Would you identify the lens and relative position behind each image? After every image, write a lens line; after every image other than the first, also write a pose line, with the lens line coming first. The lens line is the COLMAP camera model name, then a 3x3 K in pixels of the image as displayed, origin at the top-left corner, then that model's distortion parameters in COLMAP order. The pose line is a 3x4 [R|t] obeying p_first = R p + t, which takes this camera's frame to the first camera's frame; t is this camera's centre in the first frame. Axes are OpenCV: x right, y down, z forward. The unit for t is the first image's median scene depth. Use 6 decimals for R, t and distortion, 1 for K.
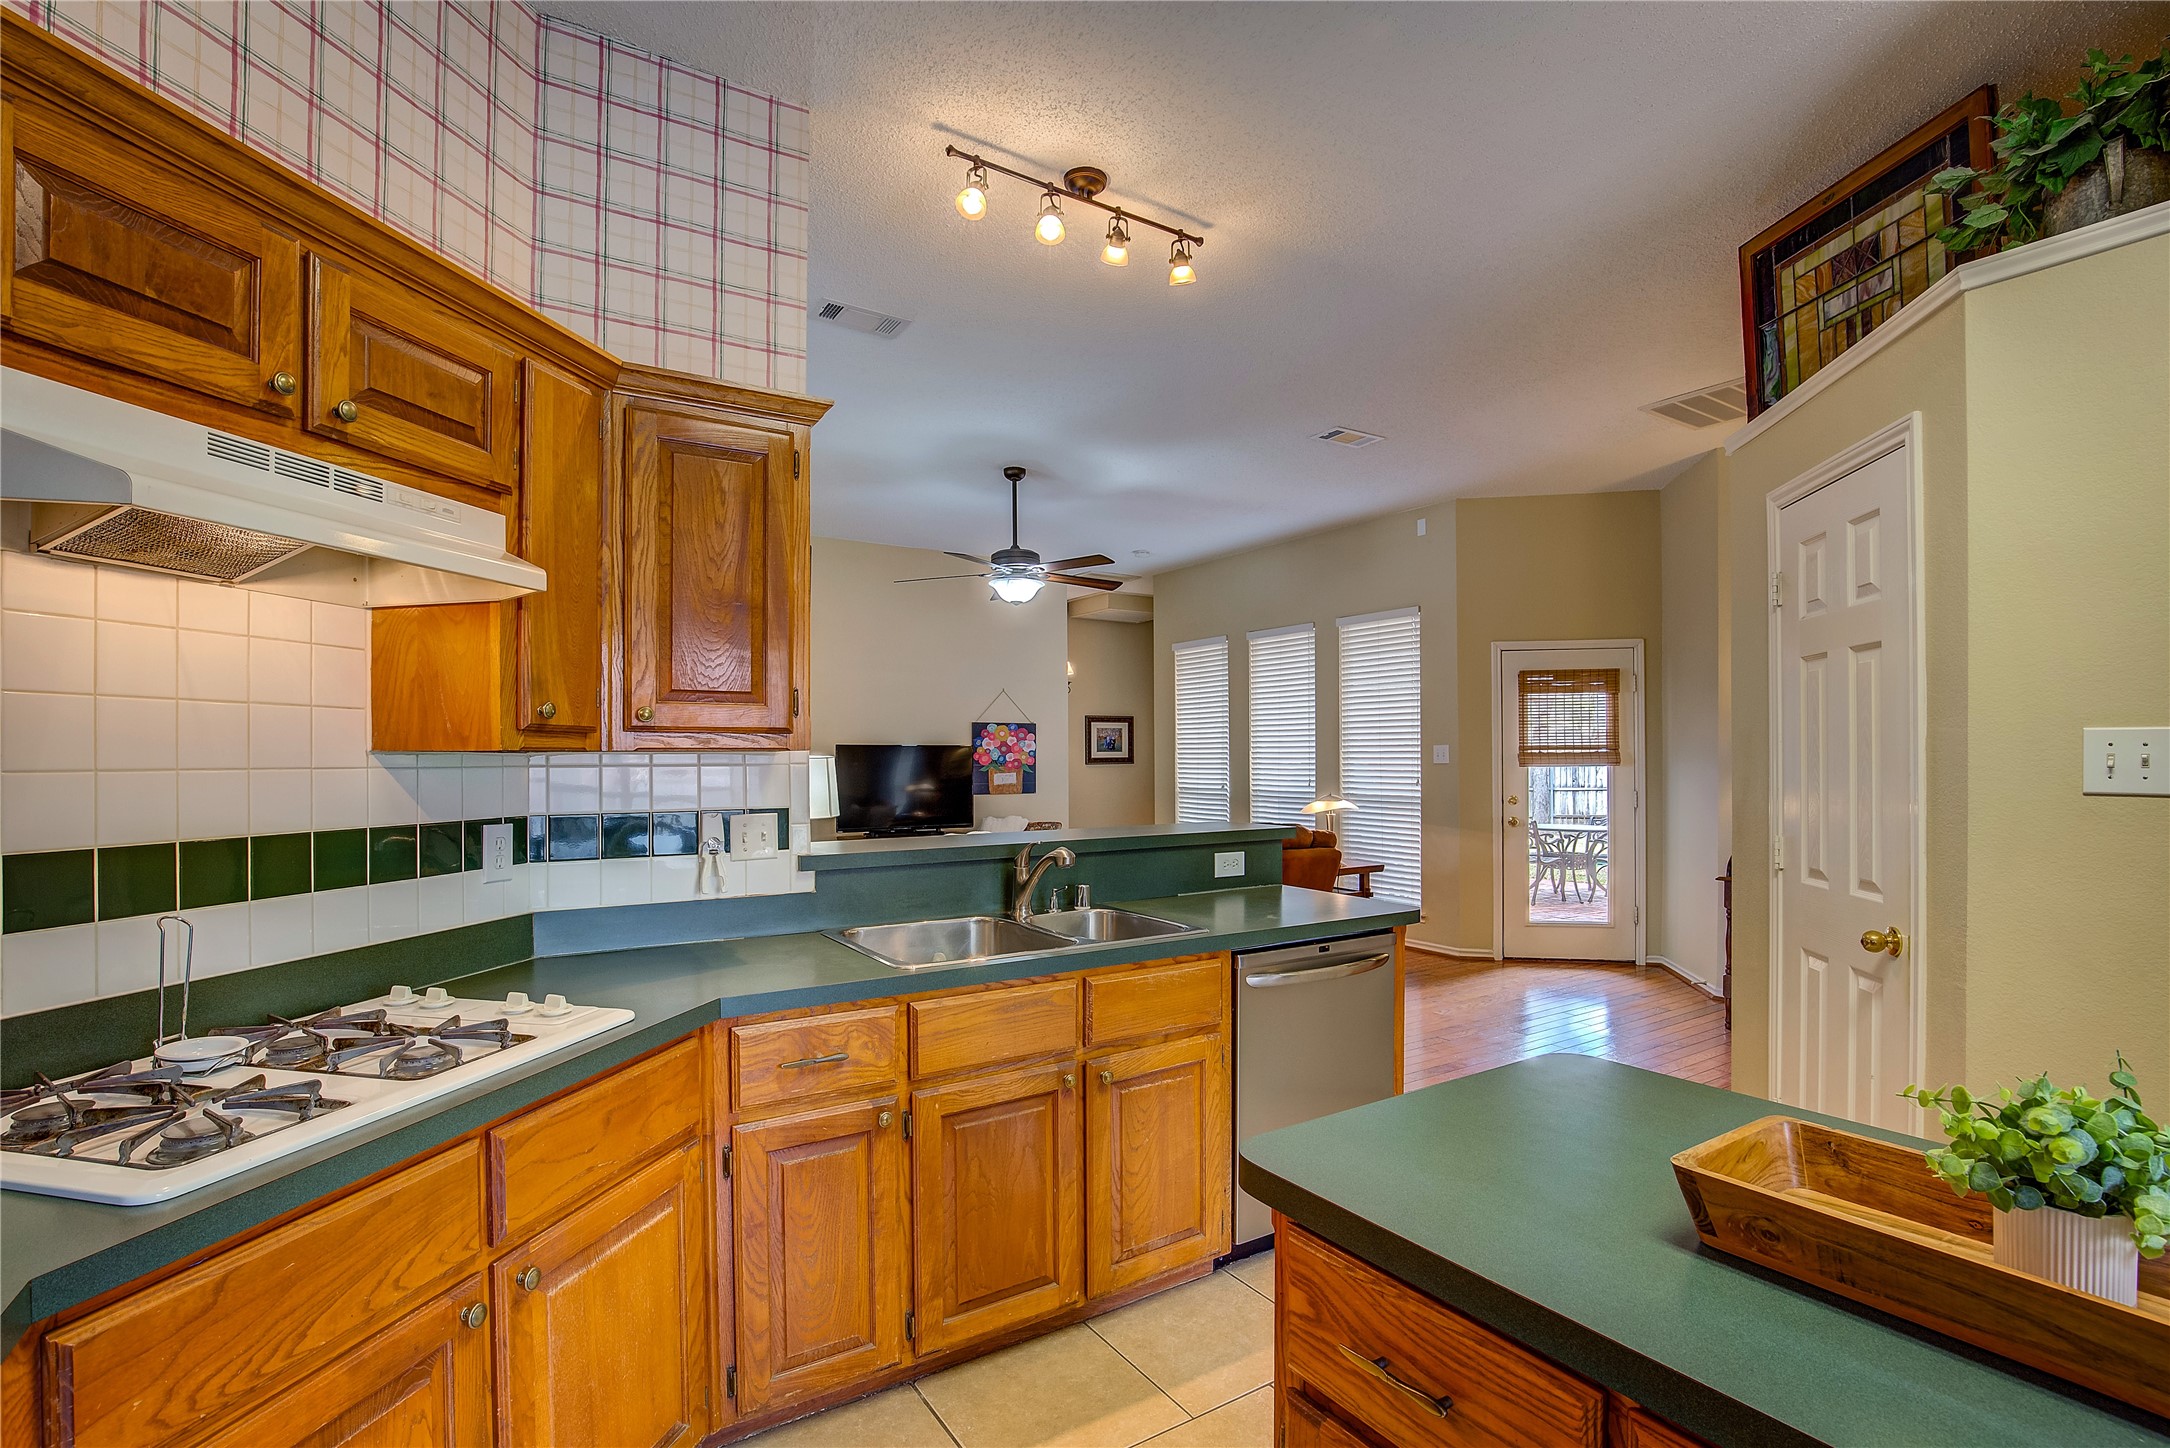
lens RADIAL K [[1002.3, 0, 1093.8], [0, 1002.3, 750.7], [0, 0, 1]] dist [-0.034992, 0.005540]
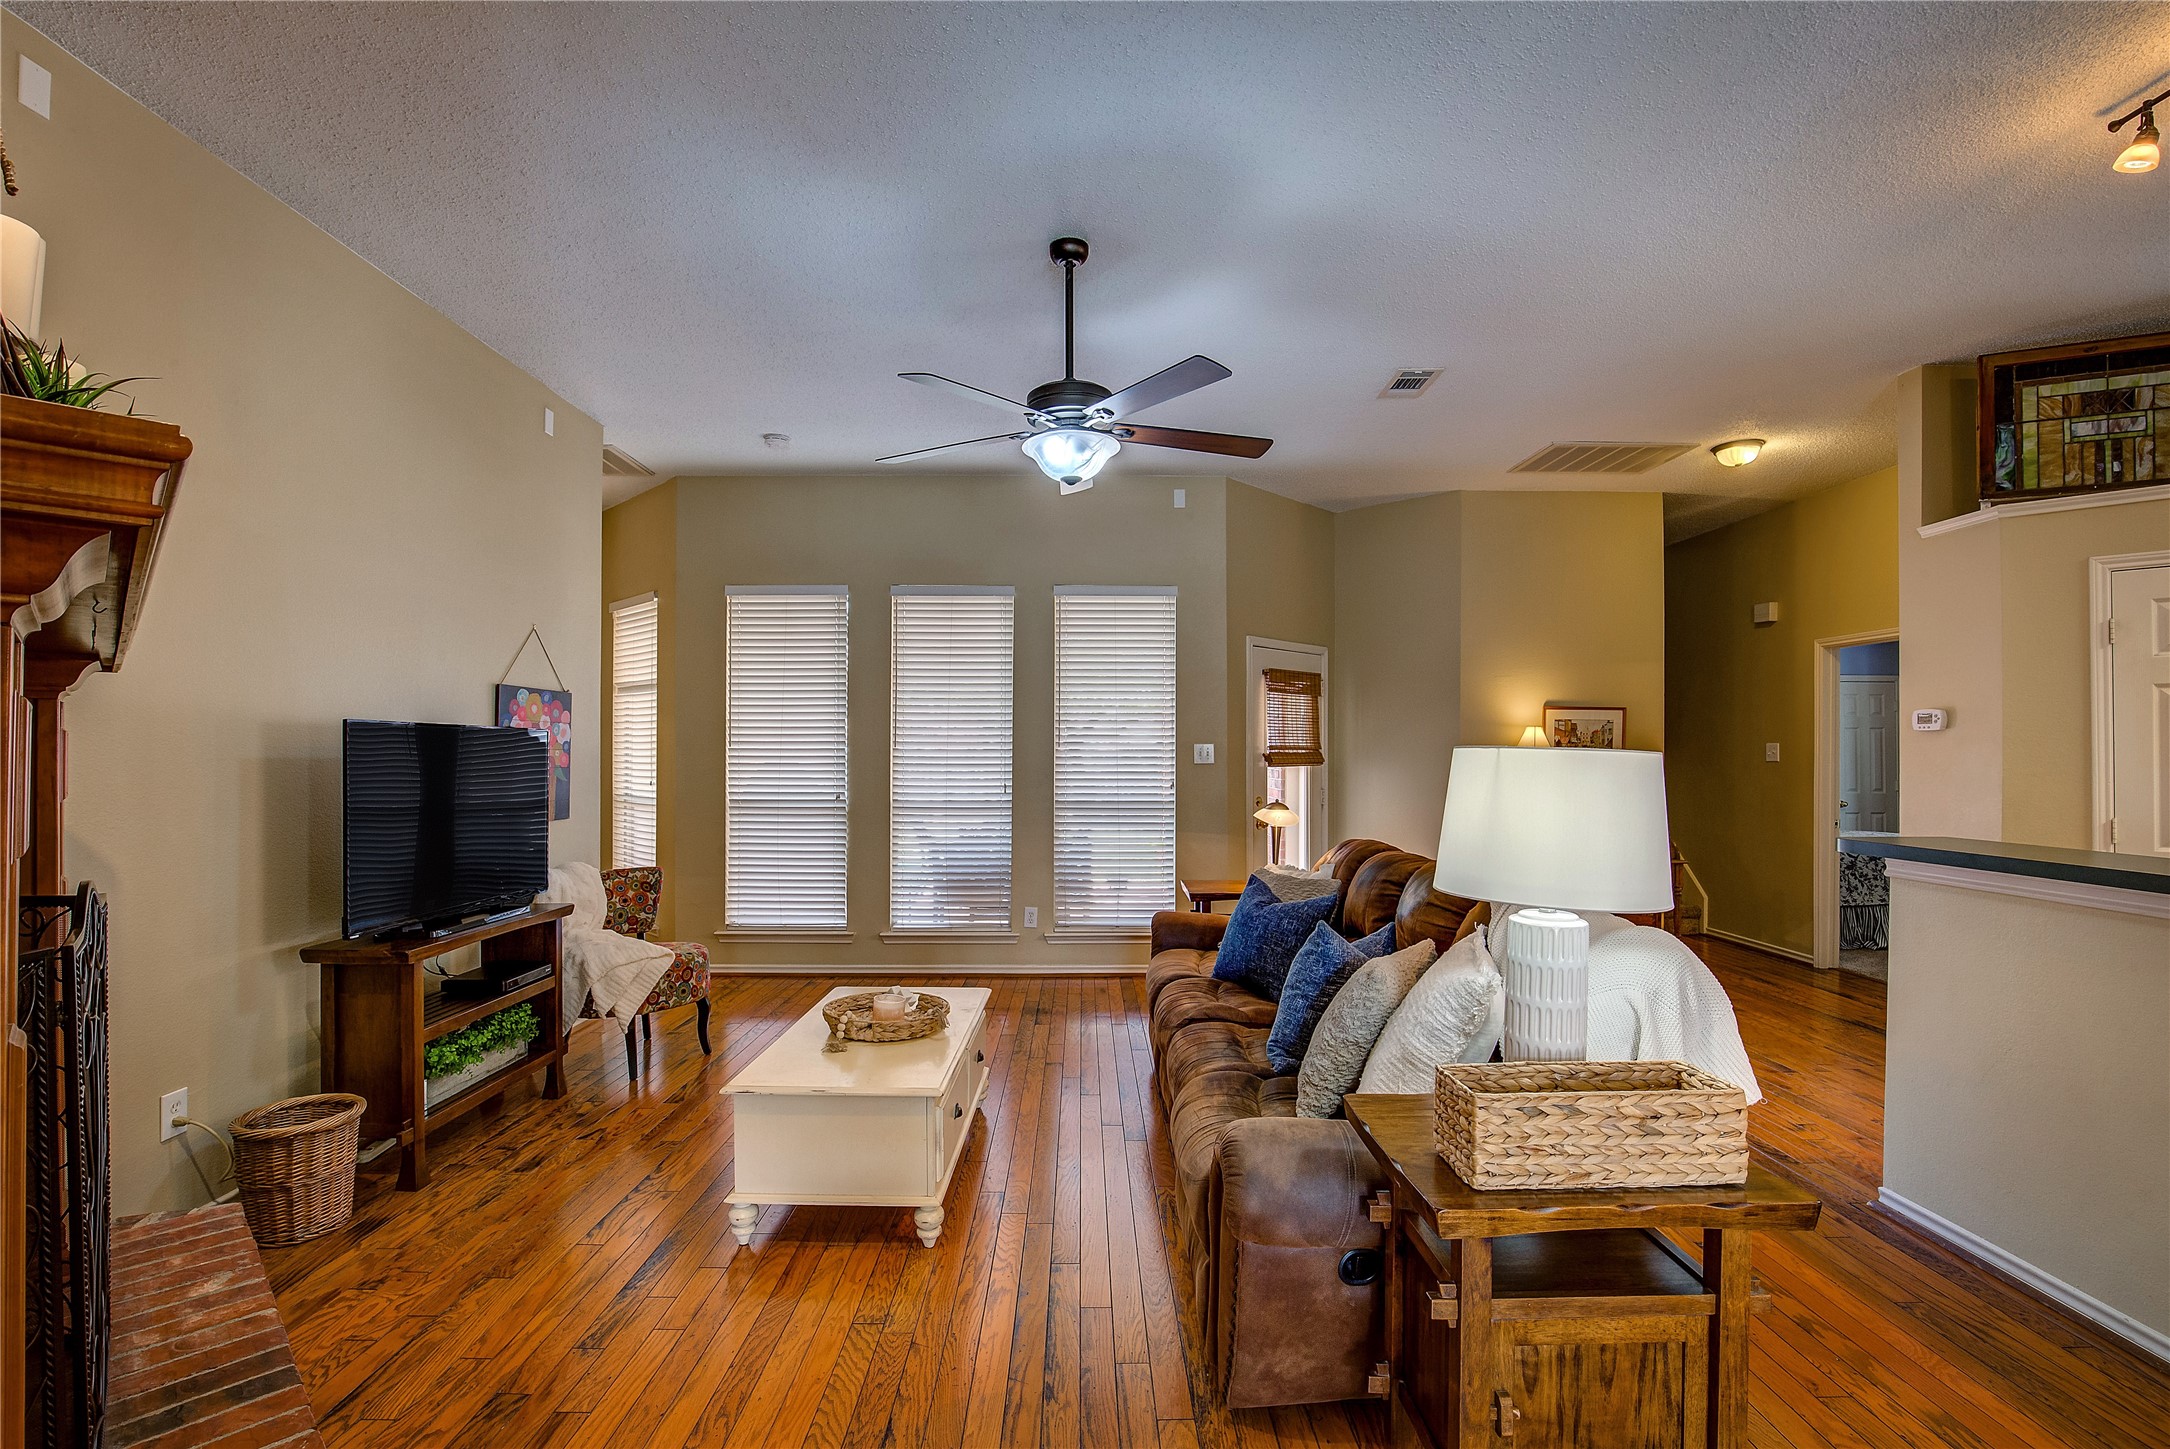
lens RADIAL K [[1002.3, 0, 1093.8], [0, 1002.3, 751.2], [0, 0, 1]] dist [-0.034992, 0.005540]
pose [[0.537389, 0.009446, 0.843281, -1.385267], [-0.008086, 0.999949, -0.006049, 0.023440], [-0.843296, -0.003568, 0.537438, 1.753876]]
